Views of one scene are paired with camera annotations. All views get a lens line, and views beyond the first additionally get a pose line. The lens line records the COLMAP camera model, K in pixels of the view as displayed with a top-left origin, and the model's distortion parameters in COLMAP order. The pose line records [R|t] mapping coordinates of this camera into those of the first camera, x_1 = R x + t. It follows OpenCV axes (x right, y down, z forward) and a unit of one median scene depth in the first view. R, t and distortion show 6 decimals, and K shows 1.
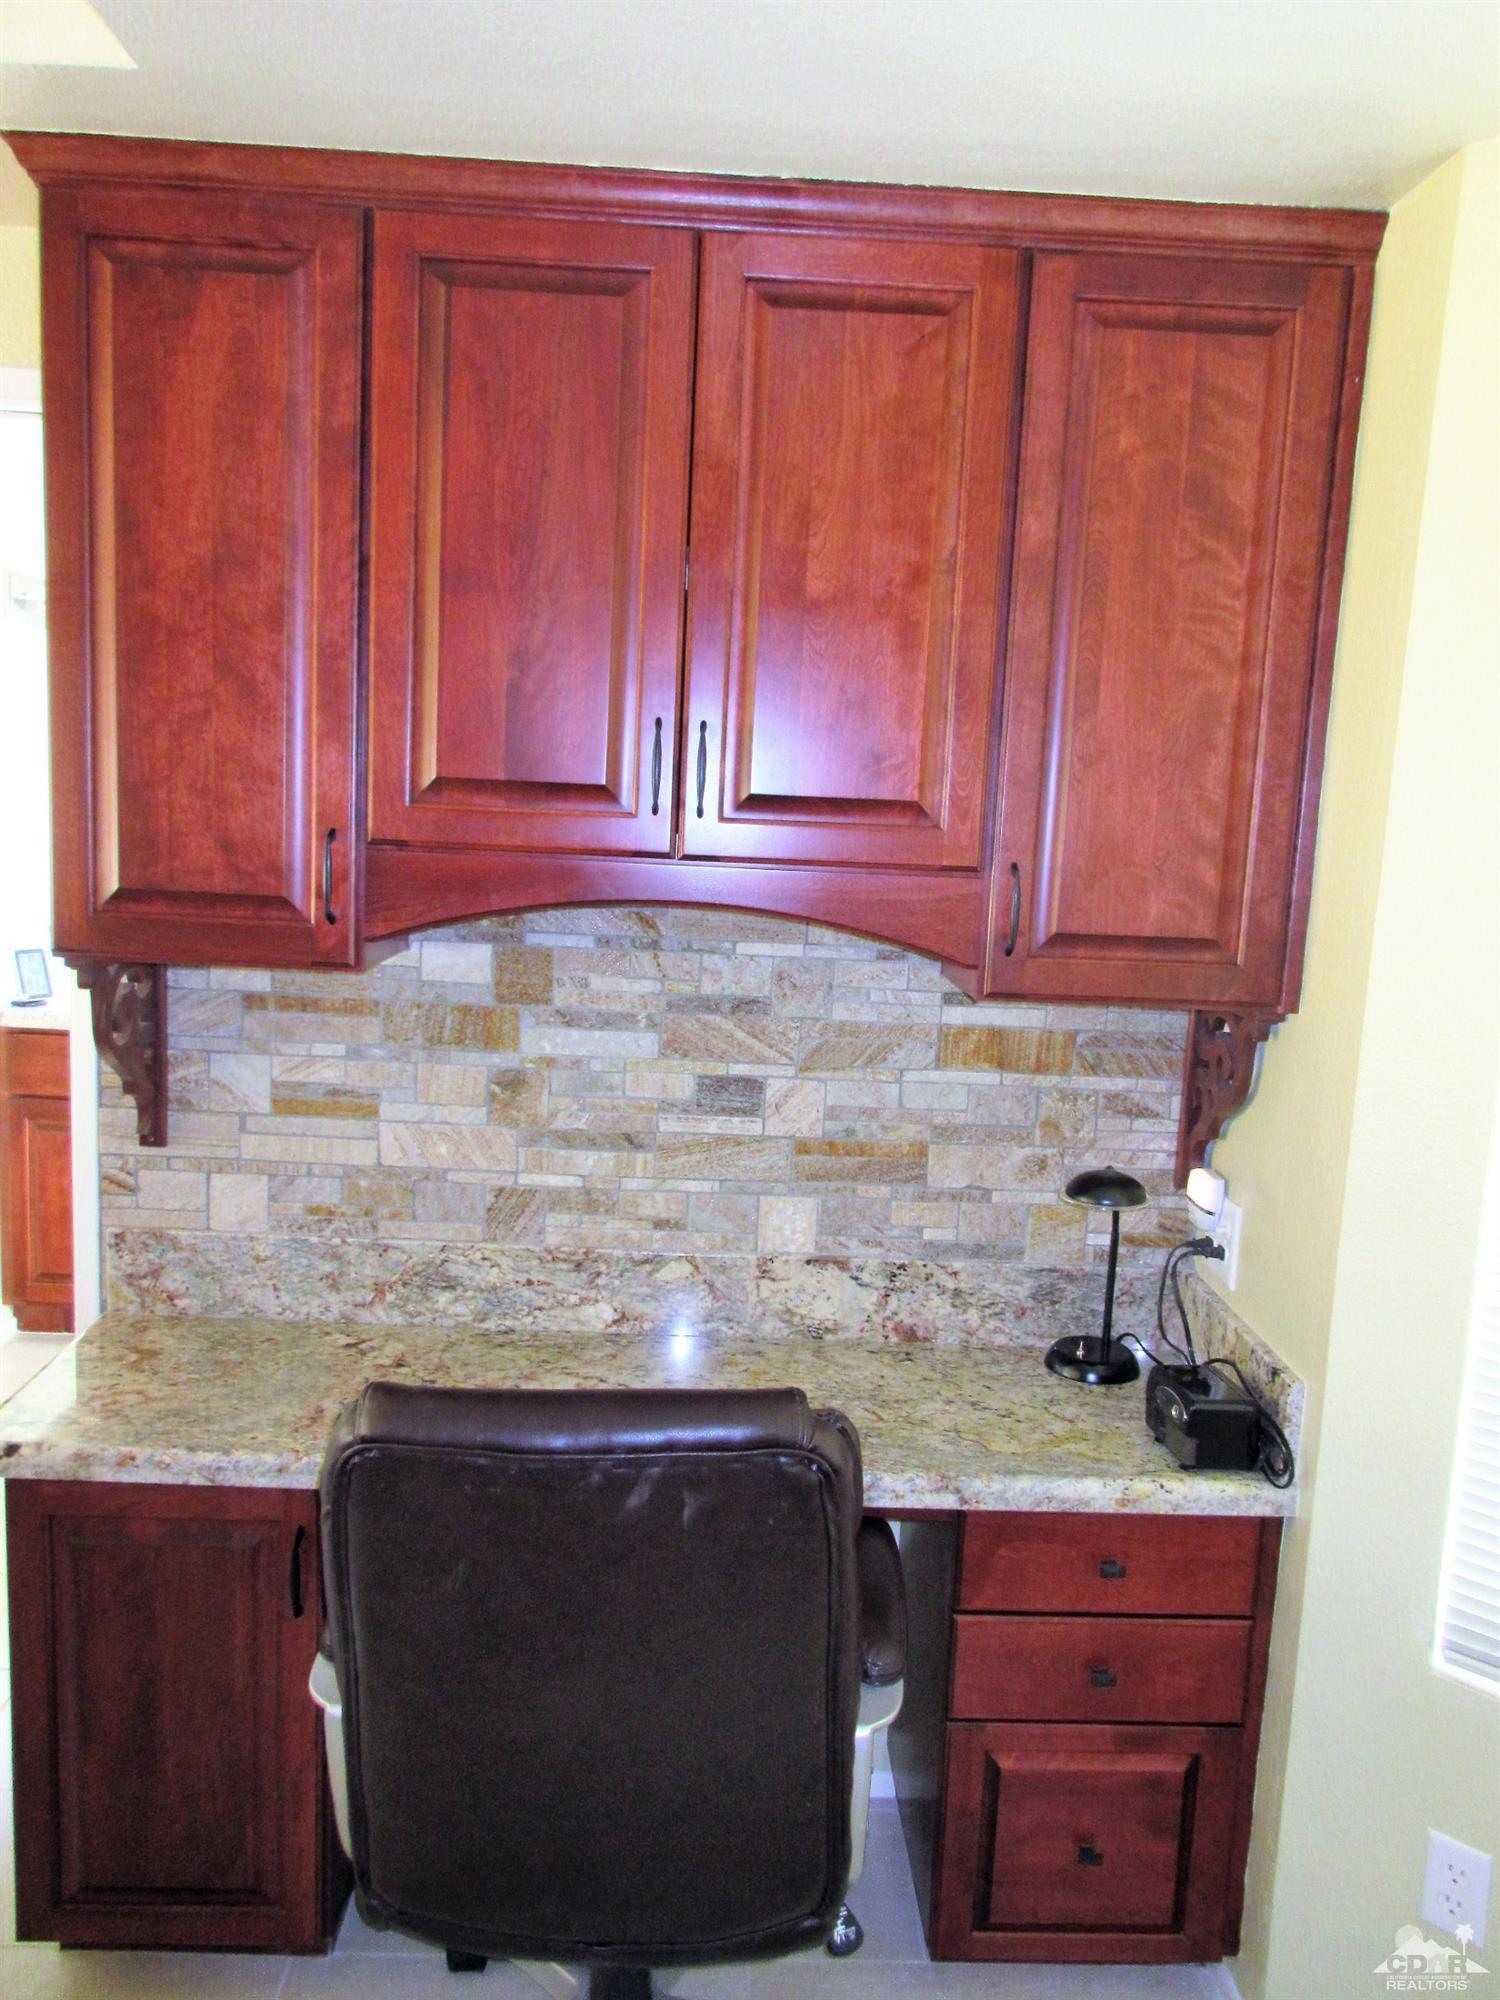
lens RADIAL K [[1507.7, 0, 750.0], [0, 1507.7, 1000.0], [0, 0, 1]] dist [0.001825, -0.002368]
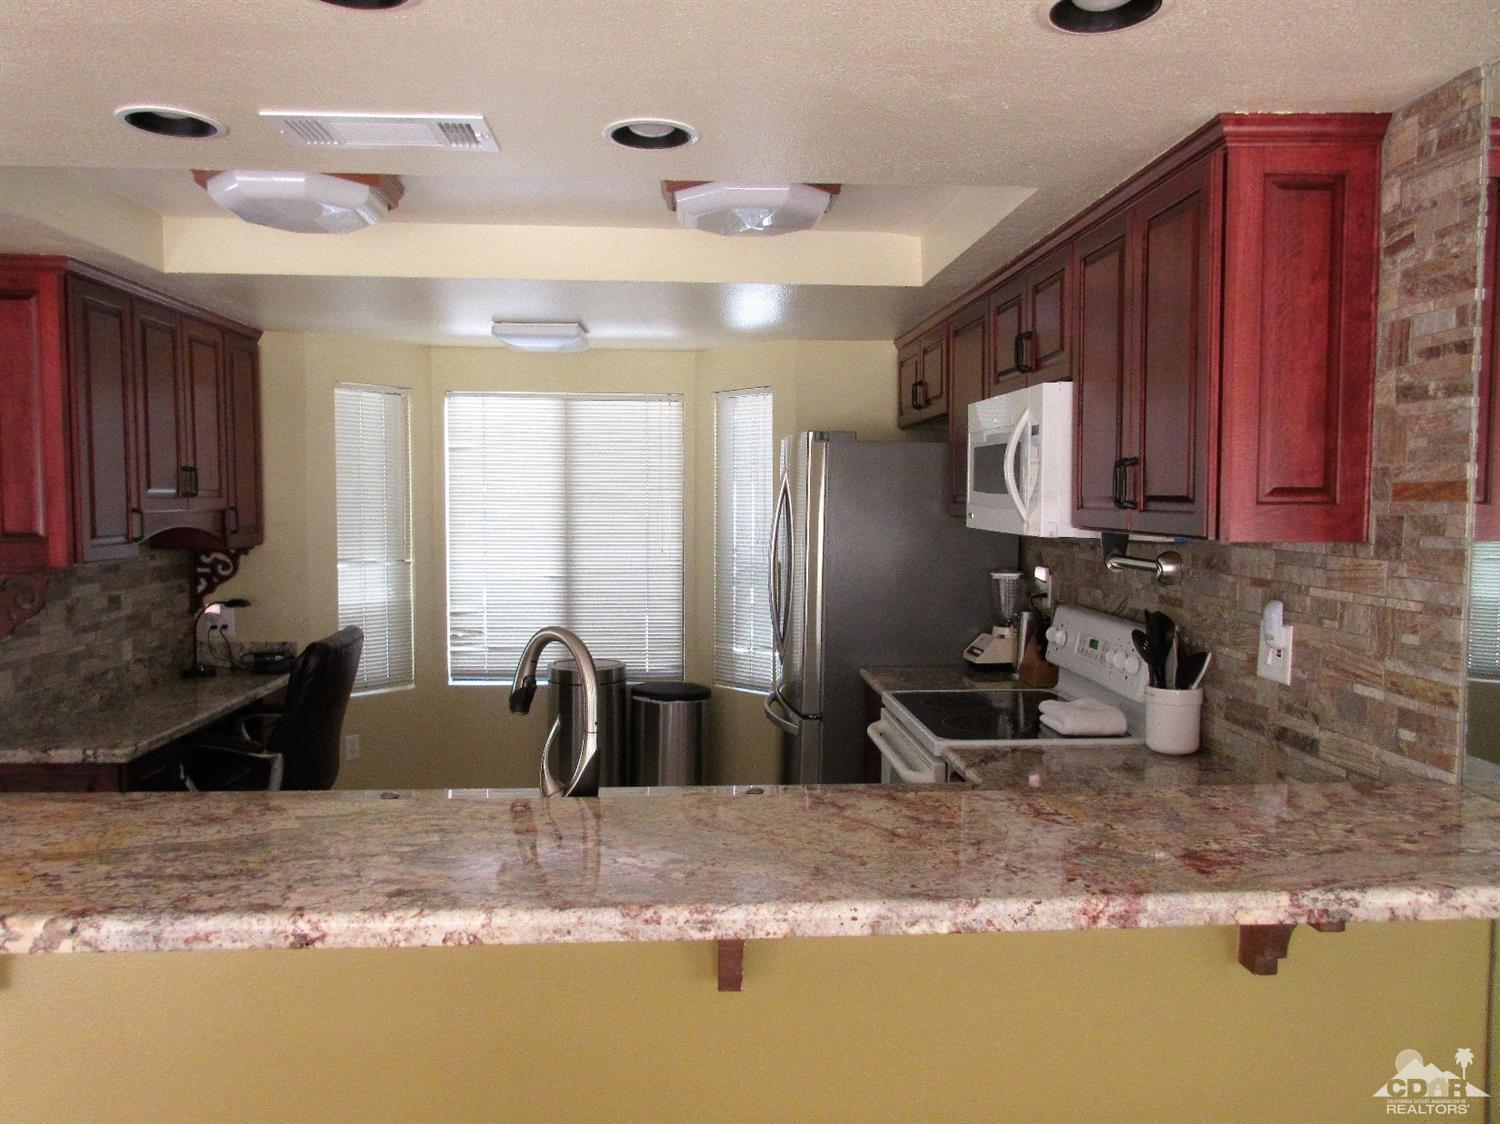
lens RADIAL K [[1130.8, 0, 750.0], [0, 1130.8, 562.0], [0, 0, 1]] dist [0.001825, -0.002368]
pose [[-0.034557, -0.107922, 0.993559, -2.001328], [0.143838, 0.983265, 0.111807, -0.068466], [-0.988998, 0.146775, -0.018456, -0.068627]]
